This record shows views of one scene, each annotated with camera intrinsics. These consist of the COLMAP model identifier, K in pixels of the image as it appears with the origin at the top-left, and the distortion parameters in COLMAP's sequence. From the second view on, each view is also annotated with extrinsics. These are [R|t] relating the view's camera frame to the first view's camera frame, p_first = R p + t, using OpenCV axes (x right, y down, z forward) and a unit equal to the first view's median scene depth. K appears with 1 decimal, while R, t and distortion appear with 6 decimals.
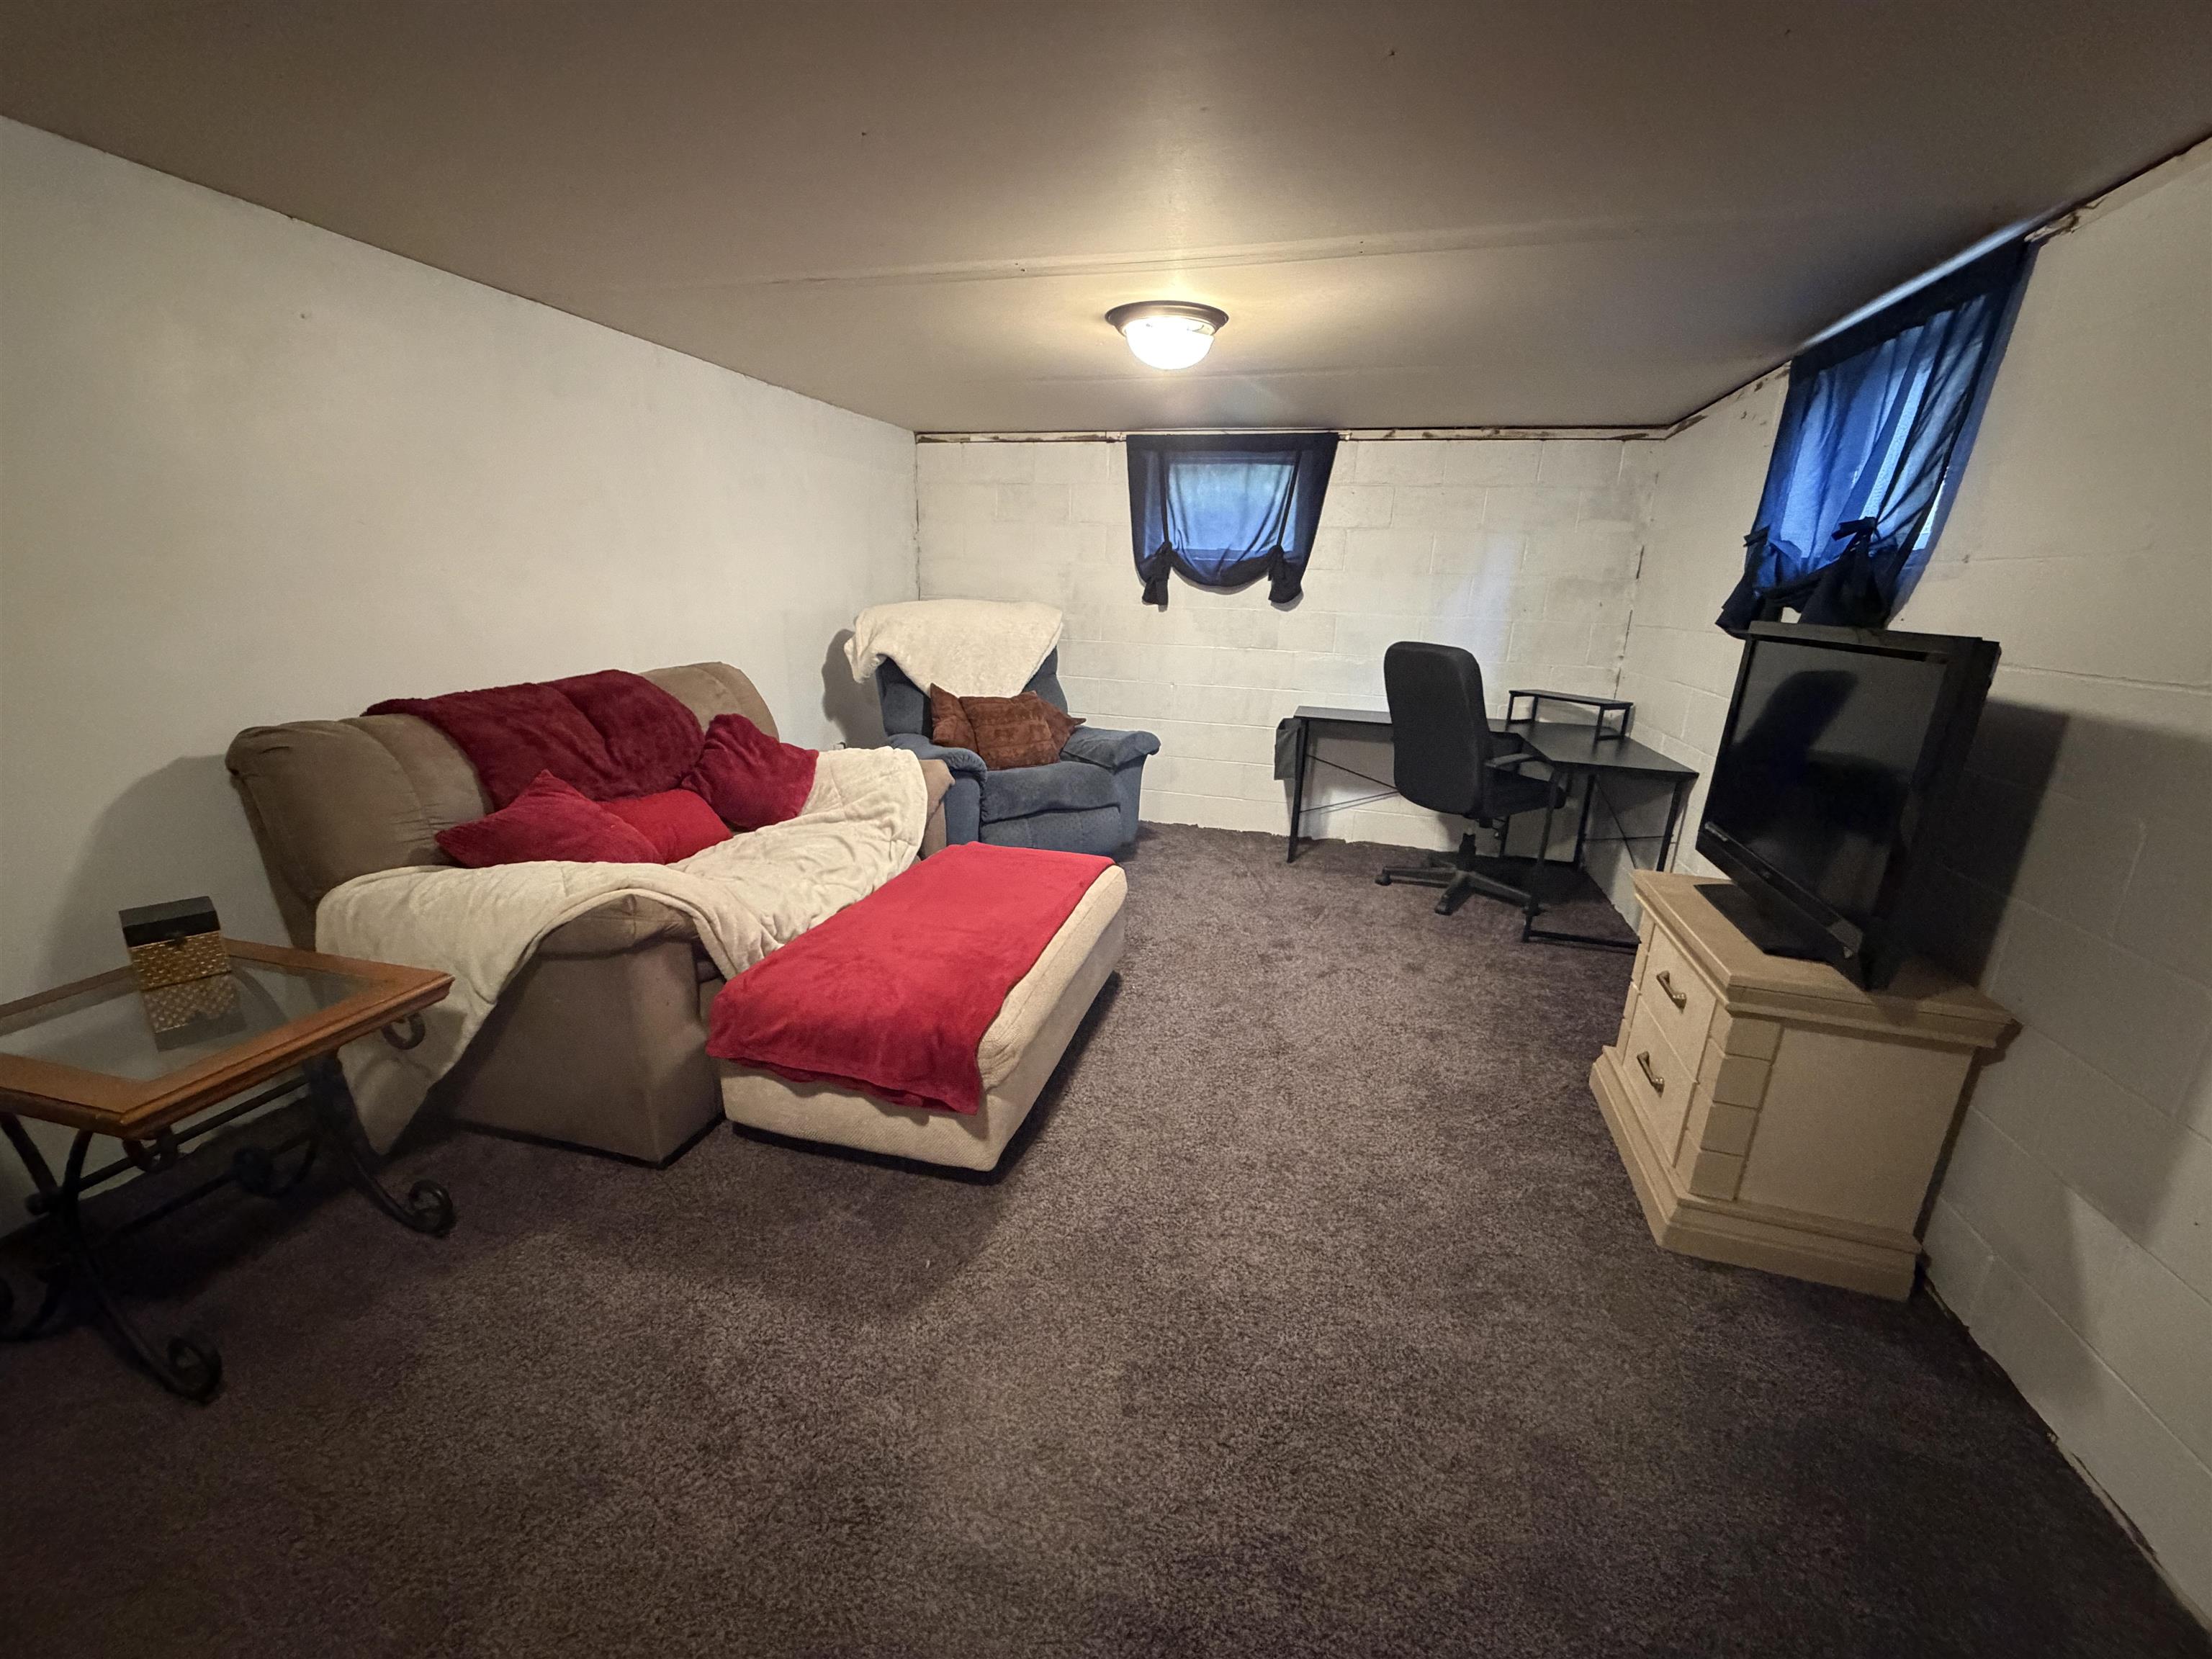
lens RADIAL K [[880.3, 0, 1109.8], [0, 880.3, 835.6], [0, 0, 1]] dist [-0.000970, 0.000383]
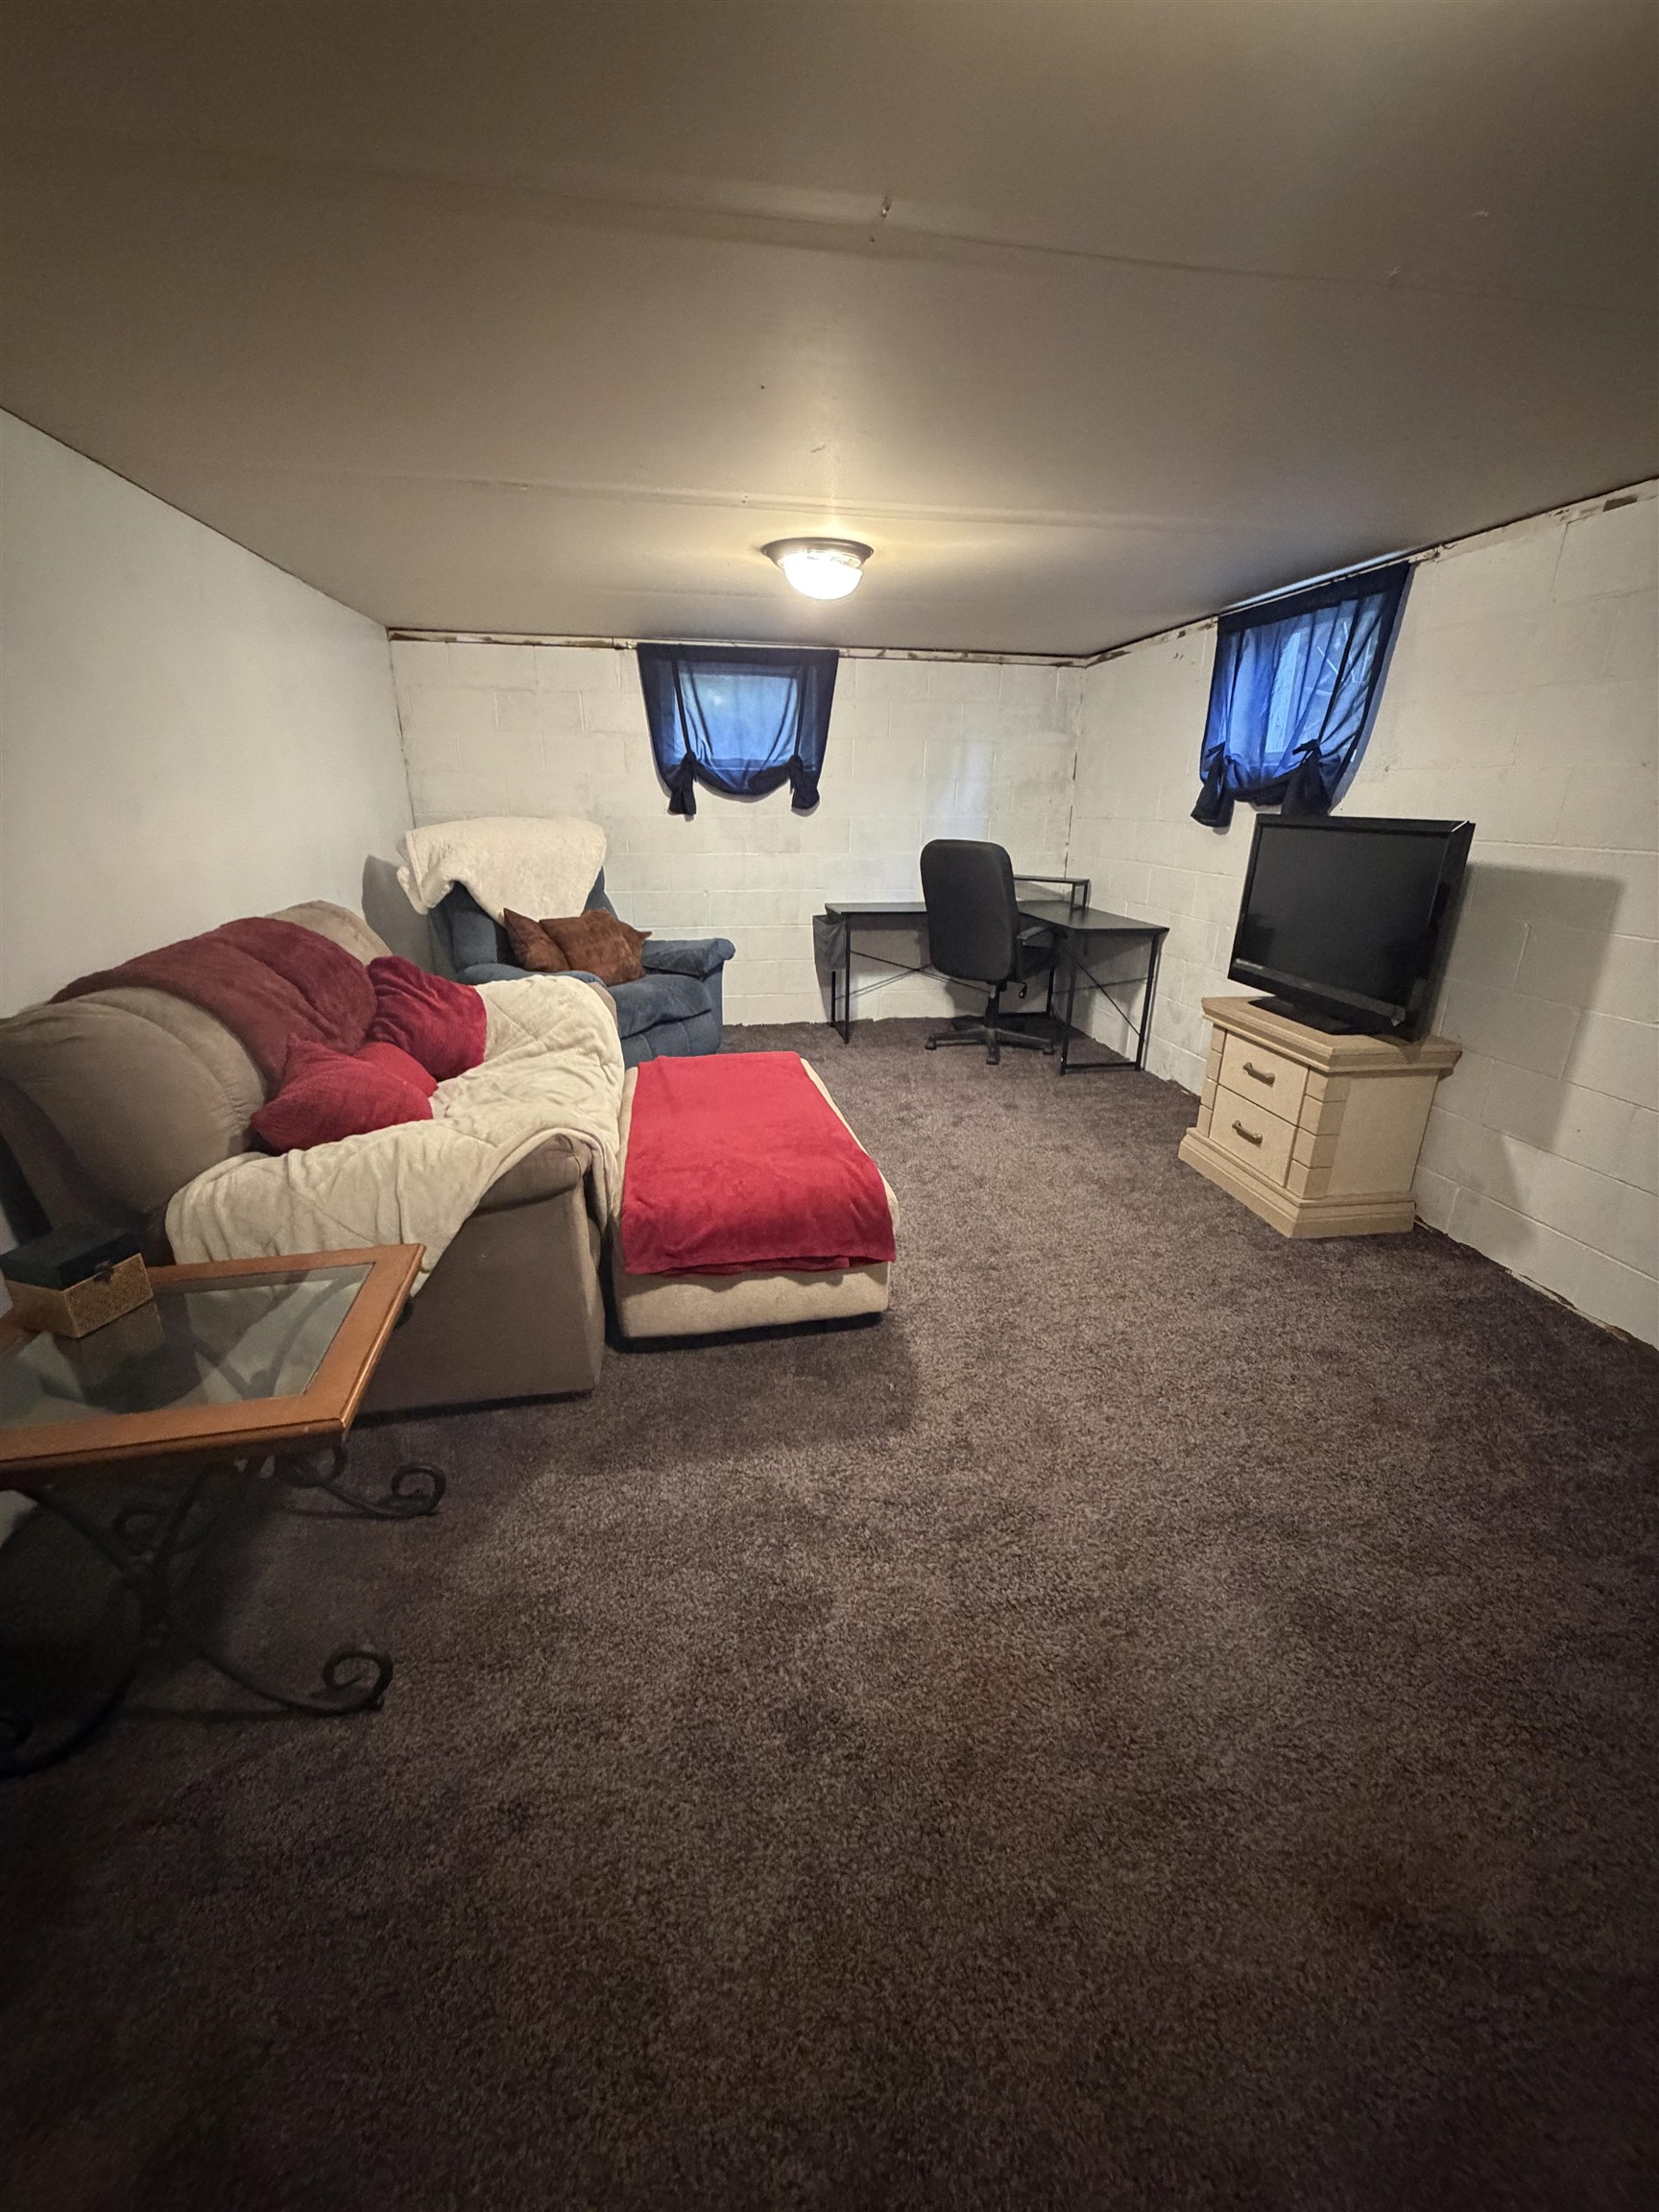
lens RADIAL K [[880.3, 0, 826.5], [0, 880.3, 1105.9], [0, 0, 1]] dist [-0.000970, 0.000383]
pose [[0.899991, -0.170067, 0.401364, -0.406922], [0.140512, 0.984790, 0.102203, -0.014246], [-0.412640, -0.035586, 0.910199, -0.023412]]
